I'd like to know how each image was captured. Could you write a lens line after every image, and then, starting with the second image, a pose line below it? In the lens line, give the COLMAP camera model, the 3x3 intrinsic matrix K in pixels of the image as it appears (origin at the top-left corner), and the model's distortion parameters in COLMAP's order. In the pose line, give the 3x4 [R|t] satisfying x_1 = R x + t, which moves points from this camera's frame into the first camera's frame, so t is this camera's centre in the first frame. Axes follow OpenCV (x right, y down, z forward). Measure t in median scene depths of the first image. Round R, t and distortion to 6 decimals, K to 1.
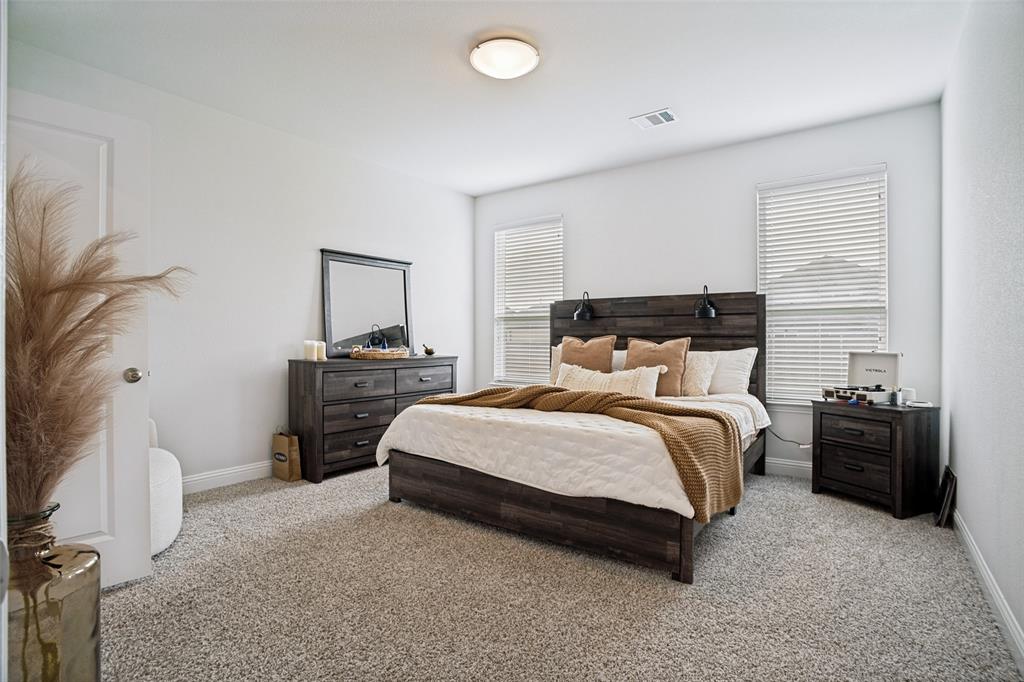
lens RADIAL K [[484.9, 0, 532.0], [0, 484.9, 327.8], [0, 0, 1]] dist [-0.064605, 0.022310]
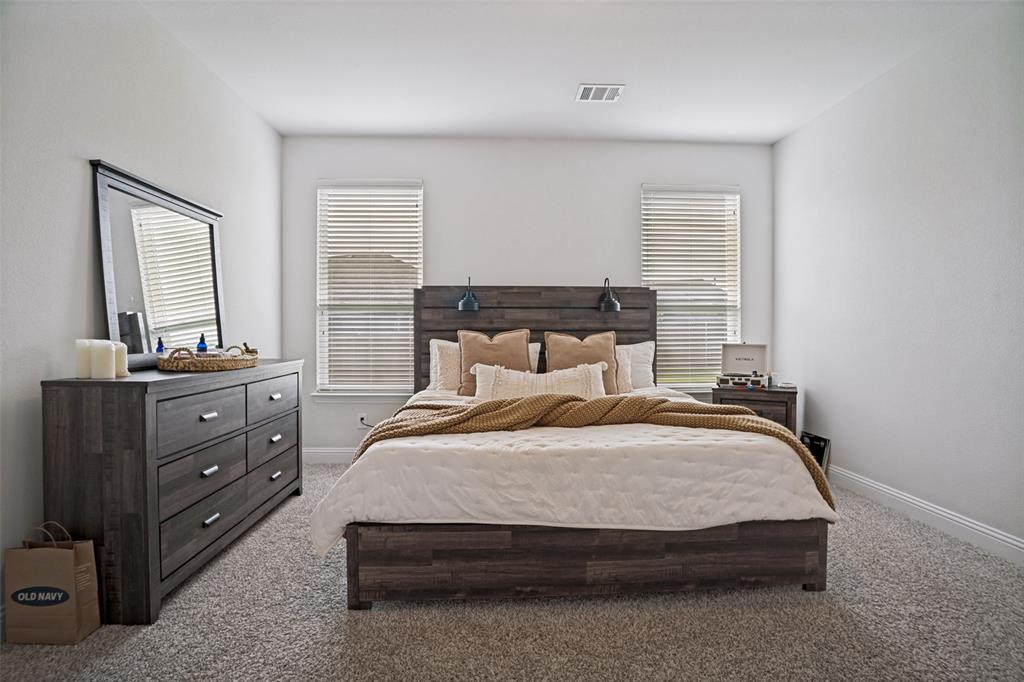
lens RADIAL K [[484.9, 0, 532.0], [0, 484.9, 327.8], [0, 0, 1]] dist [-0.064605, 0.022310]
pose [[0.797181, 0.001965, 0.603737, -0.401672], [-0.010284, 0.999894, 0.010325, 0.004910], [-0.603653, -0.014439, 0.797117, 0.347797]]
